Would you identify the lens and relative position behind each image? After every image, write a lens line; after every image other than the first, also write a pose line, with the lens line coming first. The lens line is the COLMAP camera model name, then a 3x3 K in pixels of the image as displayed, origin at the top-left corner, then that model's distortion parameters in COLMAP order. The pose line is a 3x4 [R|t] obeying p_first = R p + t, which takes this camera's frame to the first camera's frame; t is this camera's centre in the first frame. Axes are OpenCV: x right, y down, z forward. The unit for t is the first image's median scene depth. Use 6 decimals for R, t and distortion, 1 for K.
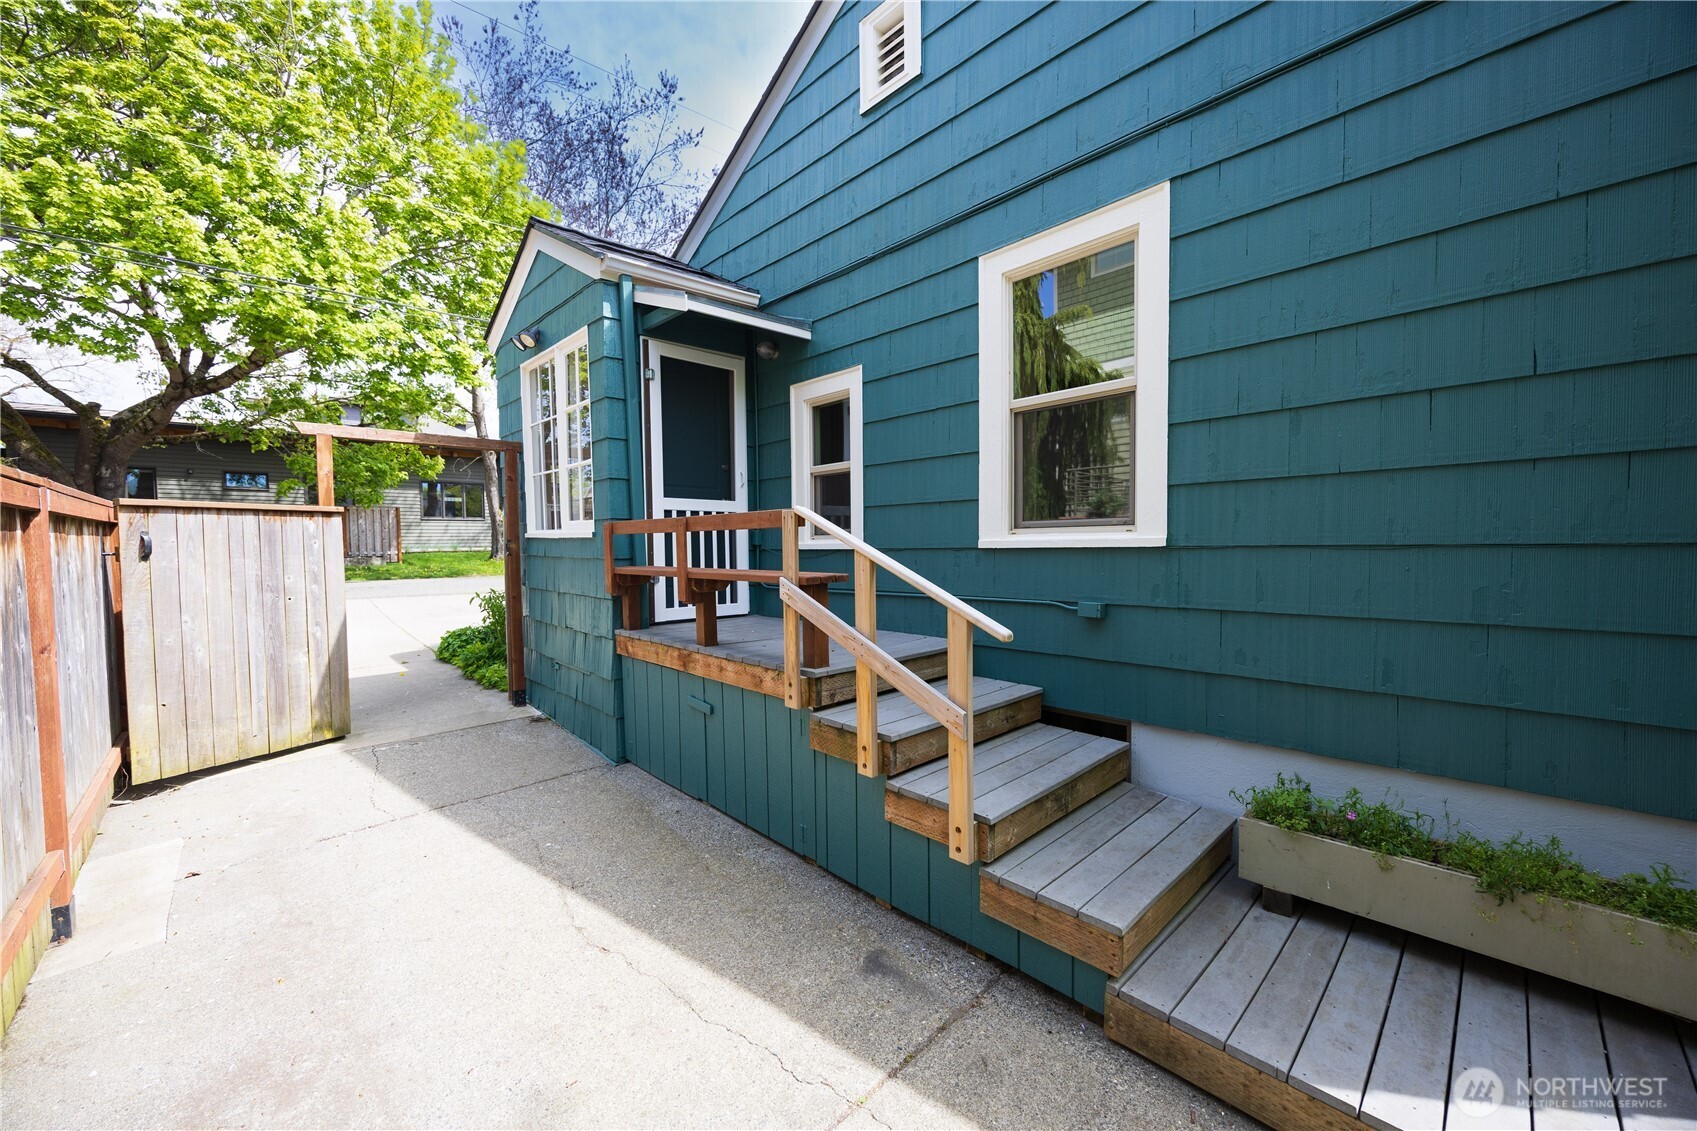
lens RADIAL K [[644.8, 0, 833.0], [0, 644.8, 566.0], [0, 0, 1]] dist [0.003825, 0.000315]
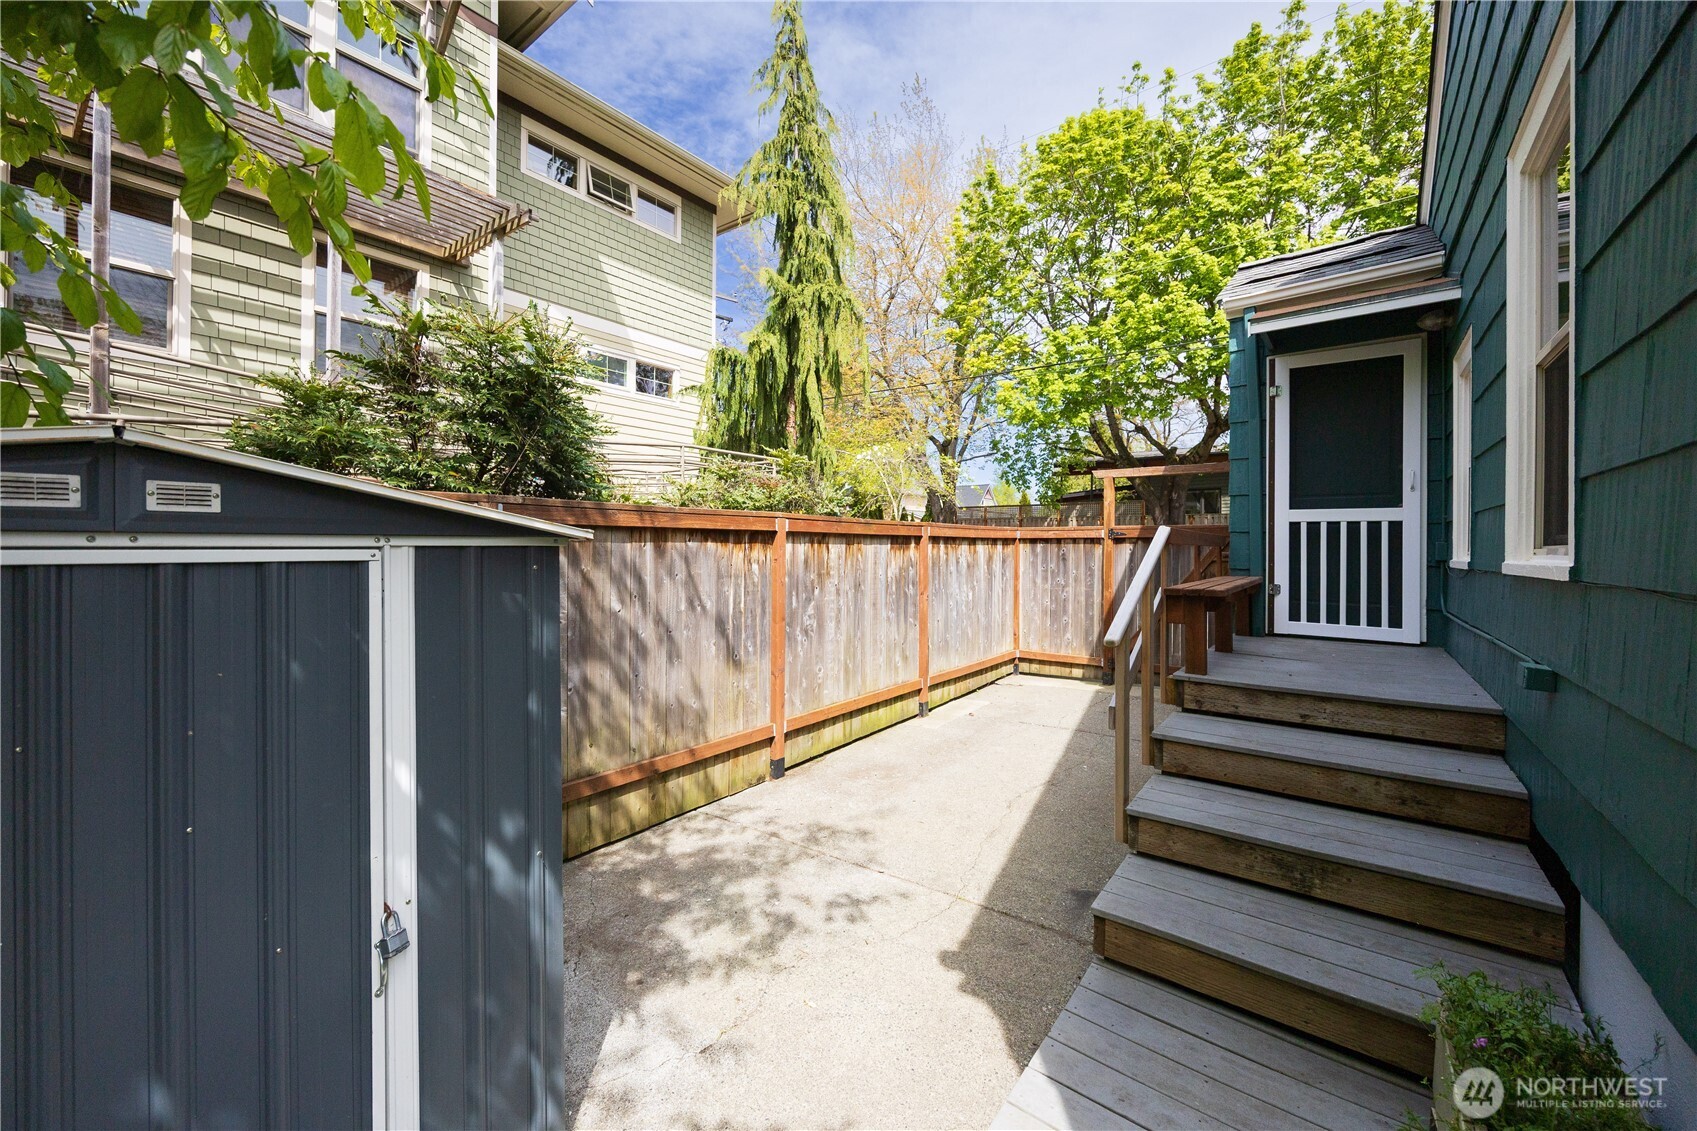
lens RADIAL K [[644.8, 0, 832.7], [0, 644.8, 553.7], [0, 0, 1]] dist [0.003825, 0.000315]
pose [[0.174039, 0.022244, -0.984487, 0.599194], [-0.045093, 0.998876, 0.014598, -0.021325], [0.983706, 0.041853, 0.174847, 0.136284]]
